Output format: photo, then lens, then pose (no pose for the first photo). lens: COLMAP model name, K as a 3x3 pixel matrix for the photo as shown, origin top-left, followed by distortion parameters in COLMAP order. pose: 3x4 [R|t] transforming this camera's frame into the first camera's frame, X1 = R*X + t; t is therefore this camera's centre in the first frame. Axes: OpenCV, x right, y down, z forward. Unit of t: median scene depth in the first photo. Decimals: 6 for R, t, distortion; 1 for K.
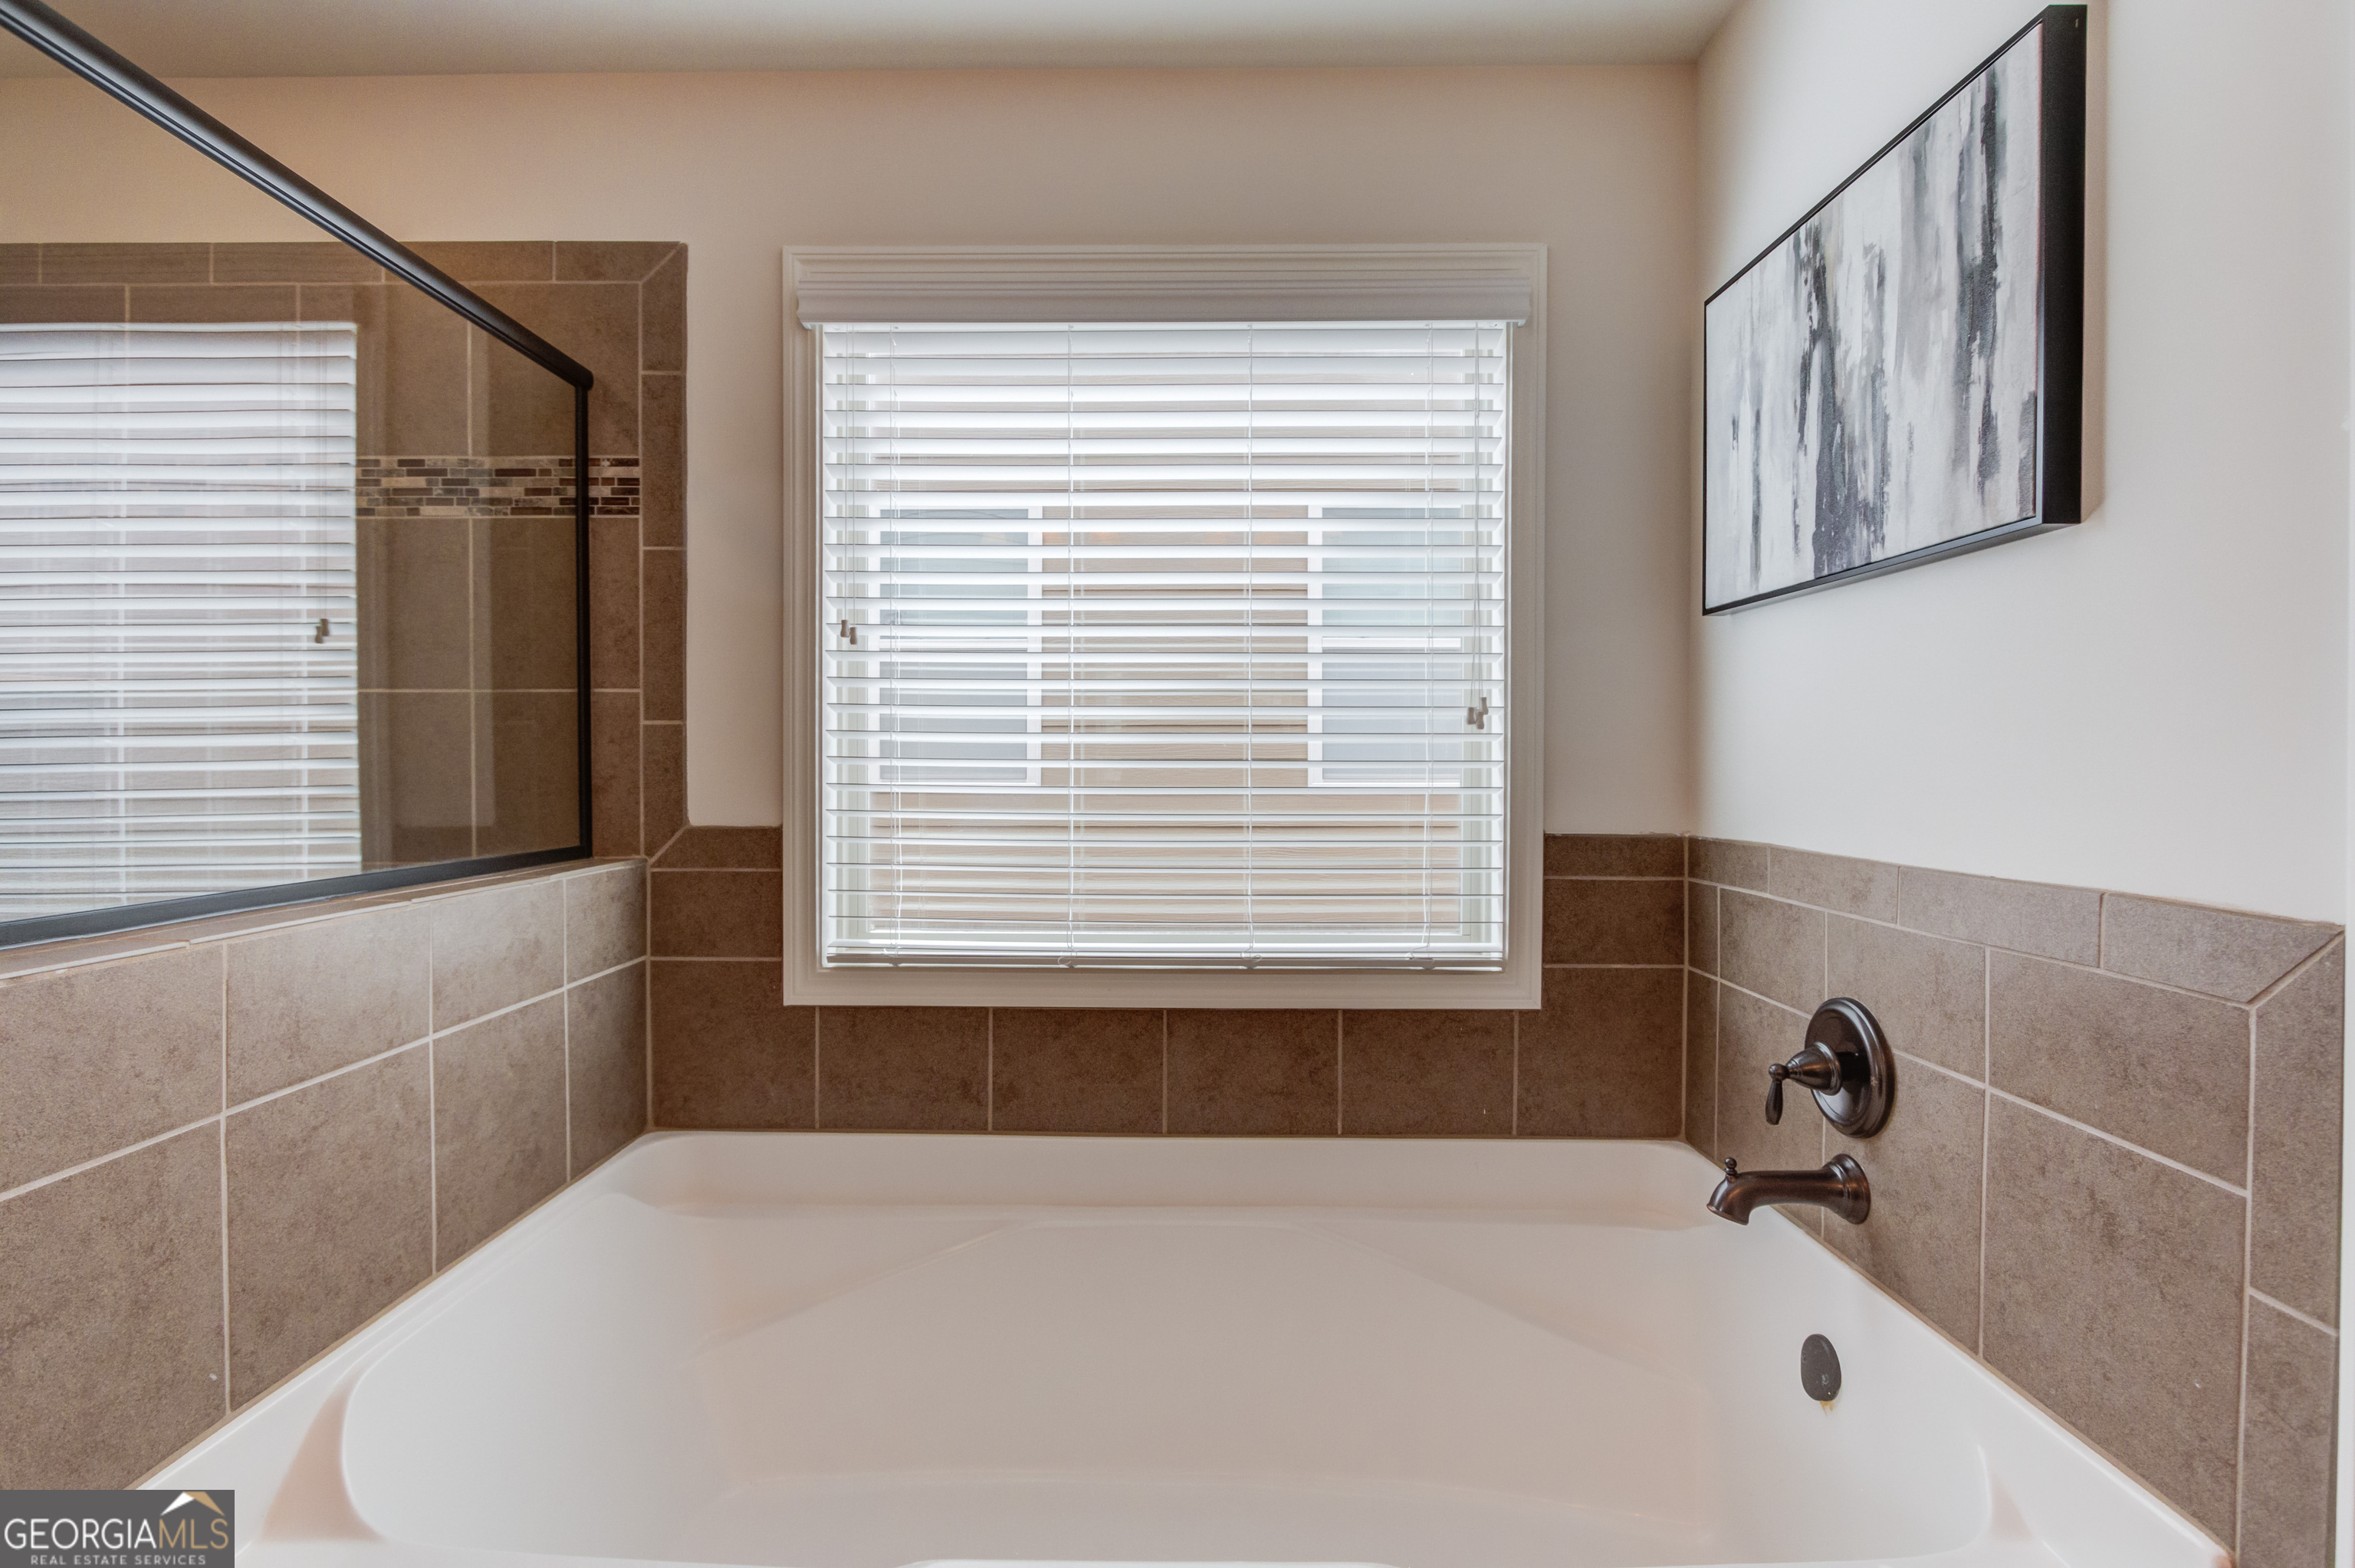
lens RADIAL K [[1148.5, 0, 1171.8], [0, 1148.5, 790.1], [0, 0, 1]] dist [-0.002974, 0.001794]
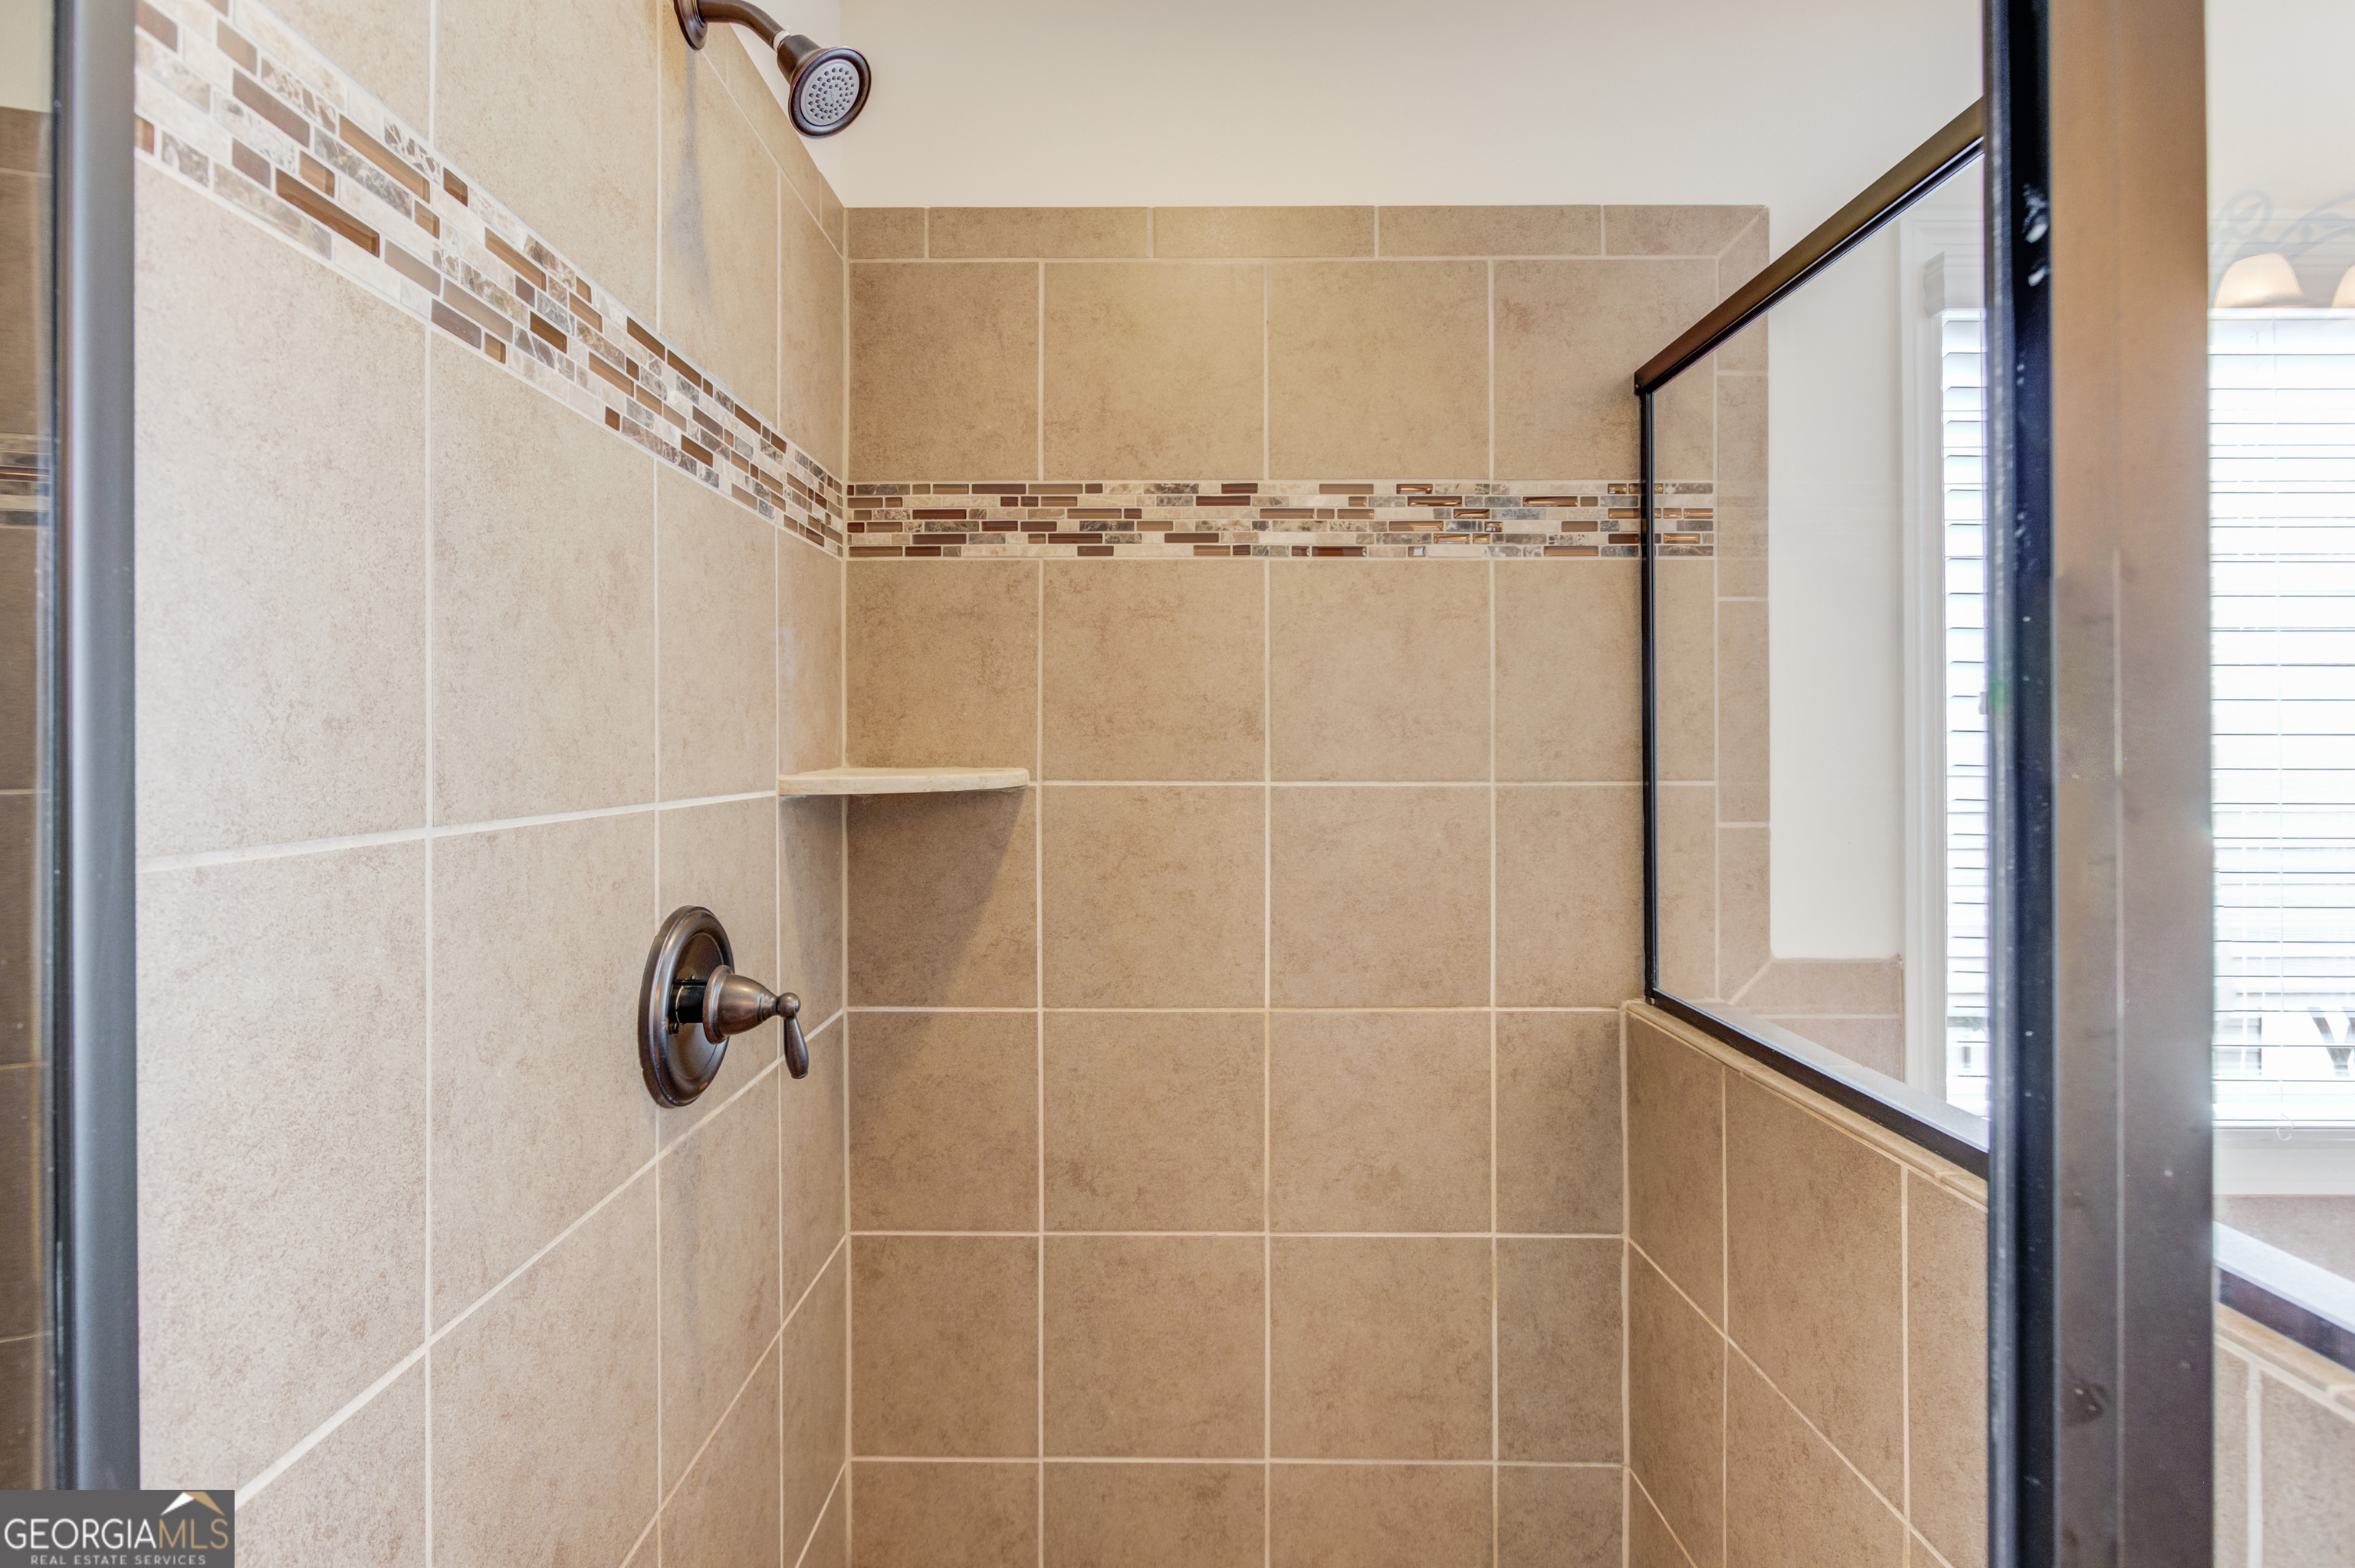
lens RADIAL K [[1148.5, 0, 1177.8], [0, 1148.5, 762.4], [0, 0, 1]] dist [-0.002974, 0.001794]
pose [[0.999980, -0.001614, 0.006157, -0.827873], [0.001730, 0.999818, -0.019005, -0.086750], [-0.006125, 0.019015, 0.999800, 0.232389]]
